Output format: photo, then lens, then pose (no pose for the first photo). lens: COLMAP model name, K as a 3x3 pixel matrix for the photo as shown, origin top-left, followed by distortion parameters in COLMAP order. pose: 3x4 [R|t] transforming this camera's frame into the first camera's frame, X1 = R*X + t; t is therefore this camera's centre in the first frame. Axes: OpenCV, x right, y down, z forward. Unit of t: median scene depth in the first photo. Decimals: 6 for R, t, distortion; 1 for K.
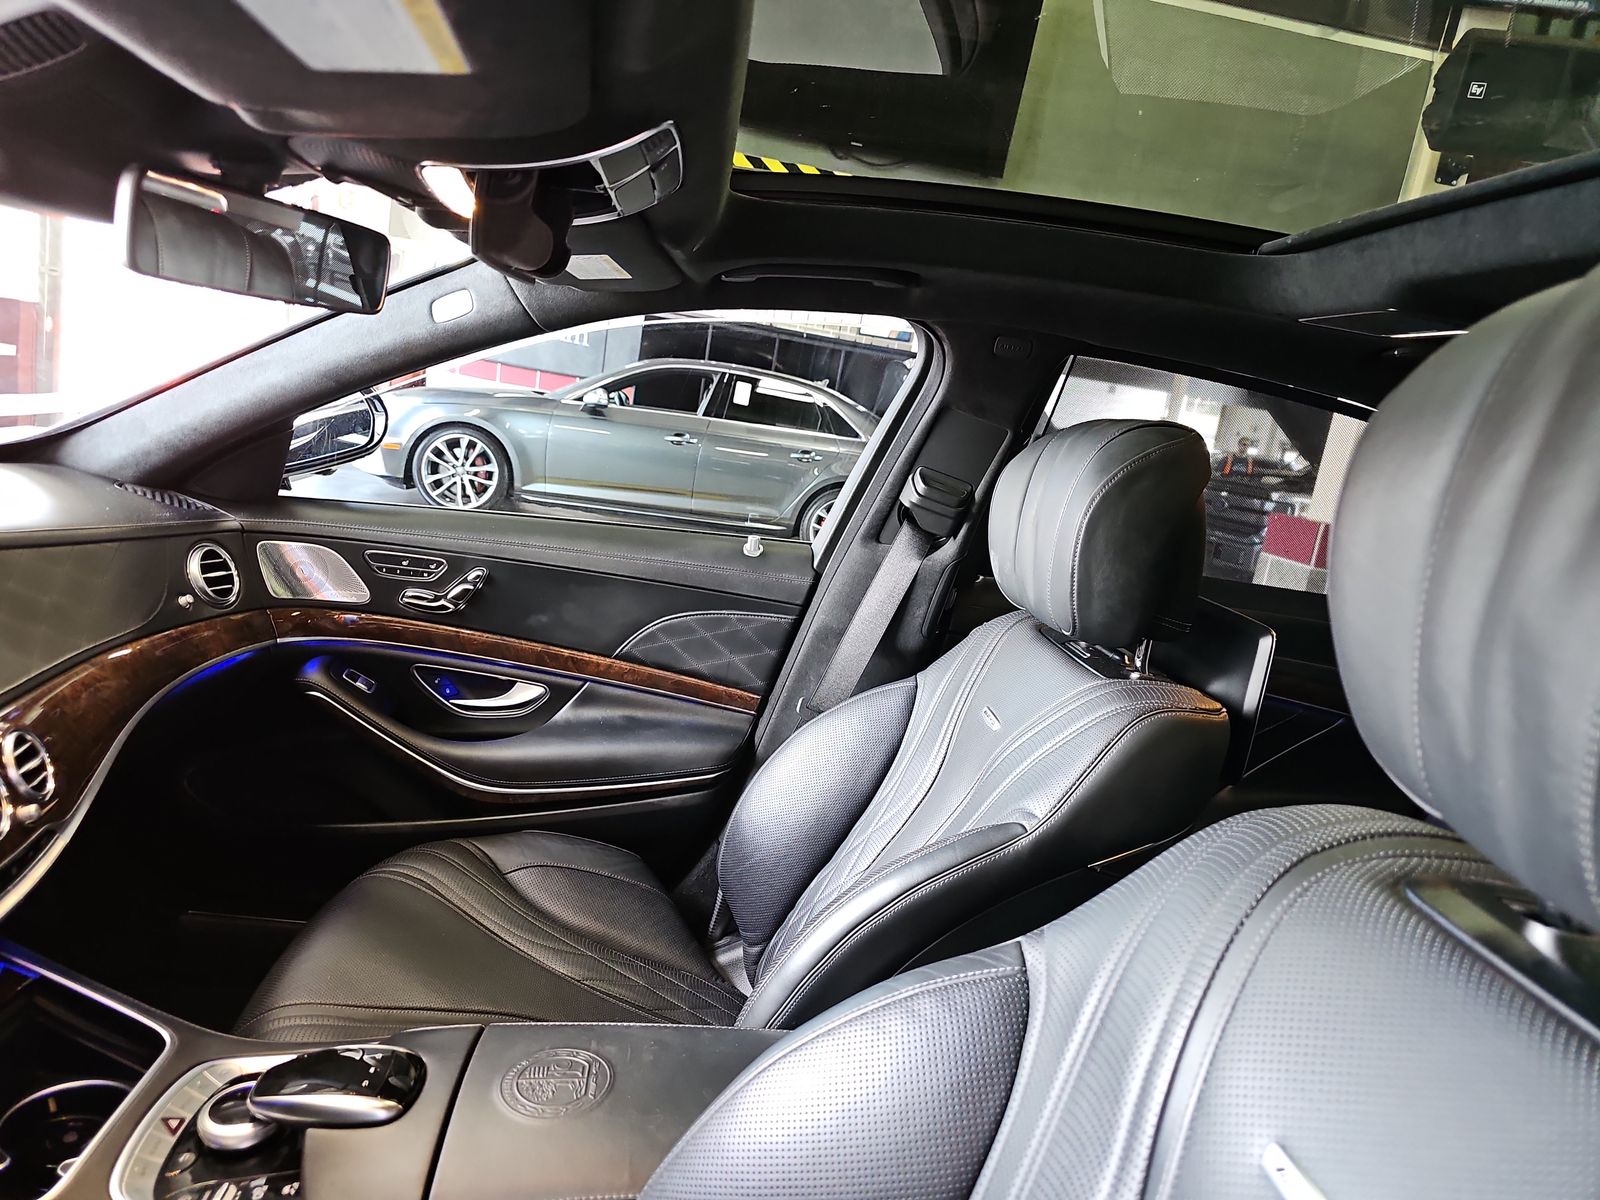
lens RADIAL K [[996.3, 0, 805.5], [0, 996.3, 599.6], [0, 0, 1]] dist [0.039540, -0.105167]
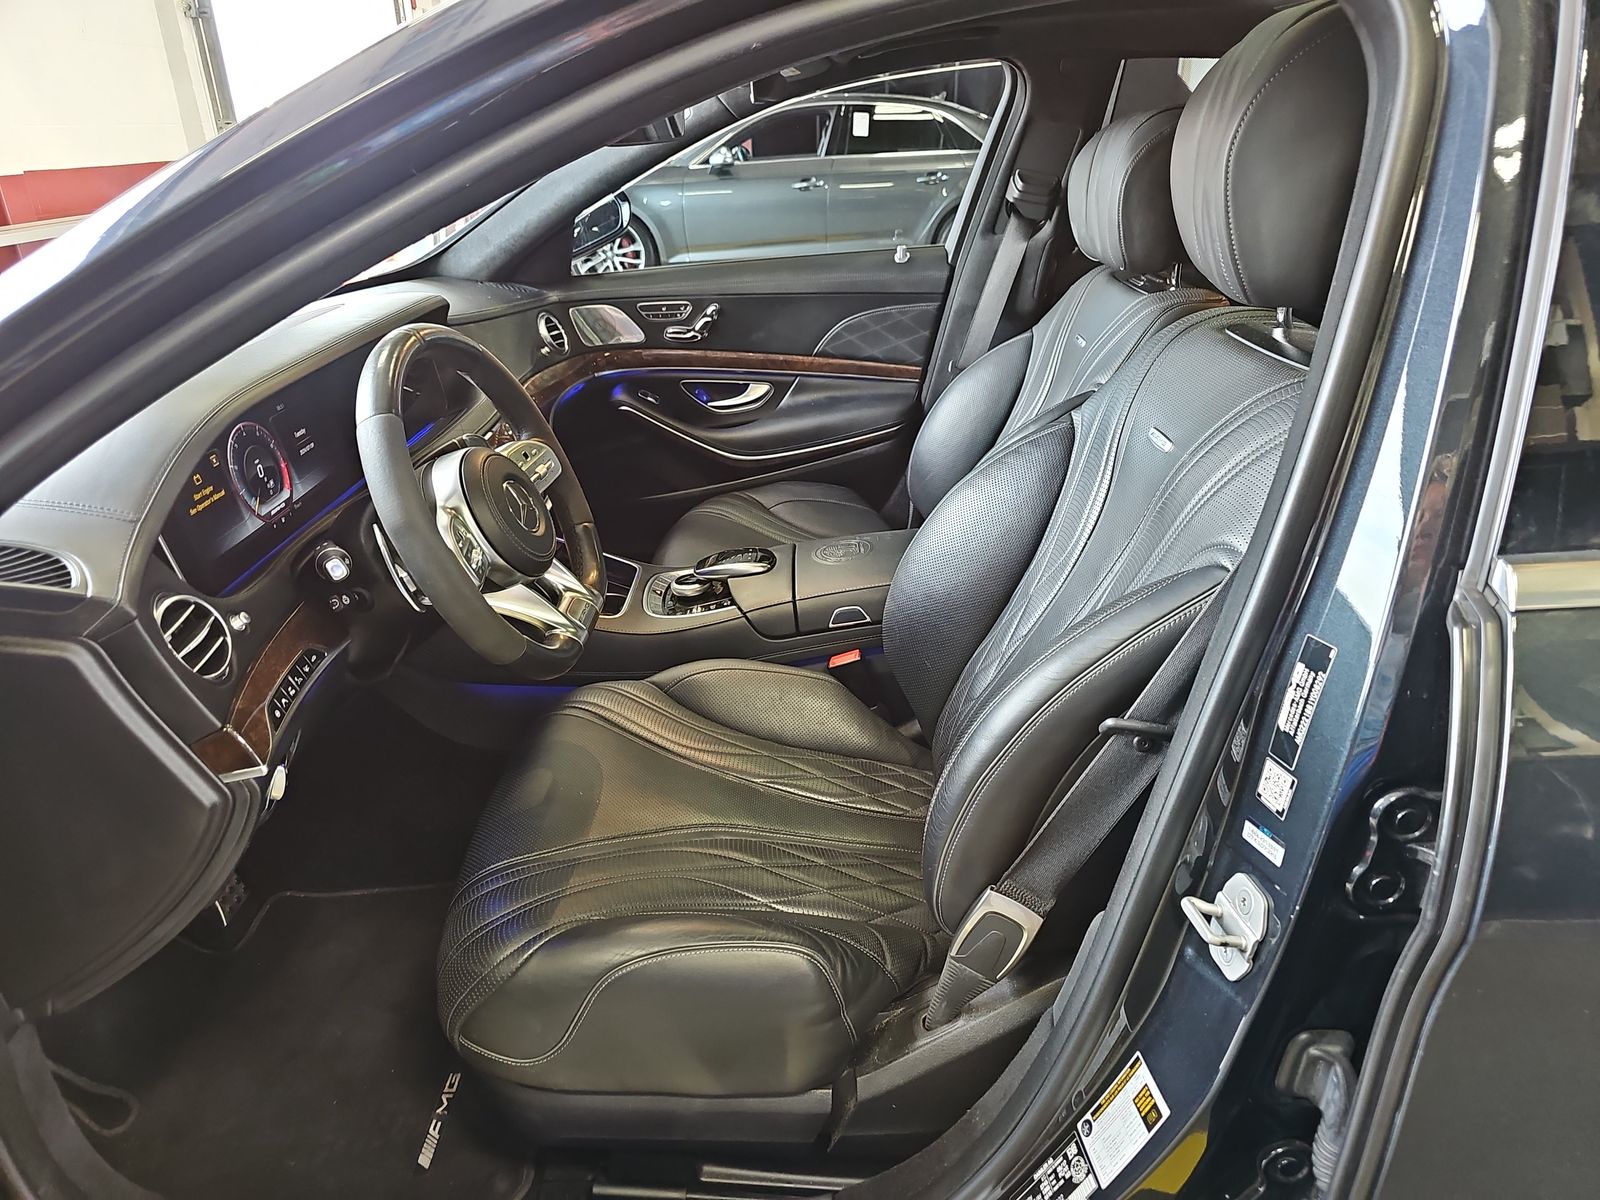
lens RADIAL K [[996.3, 0, 805.5], [0, 996.3, 599.6], [0, 0, 1]] dist [0.039540, -0.105167]
pose [[0.977961, -0.117607, -0.172511, -0.001439], [0.155968, 0.960812, 0.229158, 0.065877], [0.138801, -0.251014, 0.957980, -0.444126]]
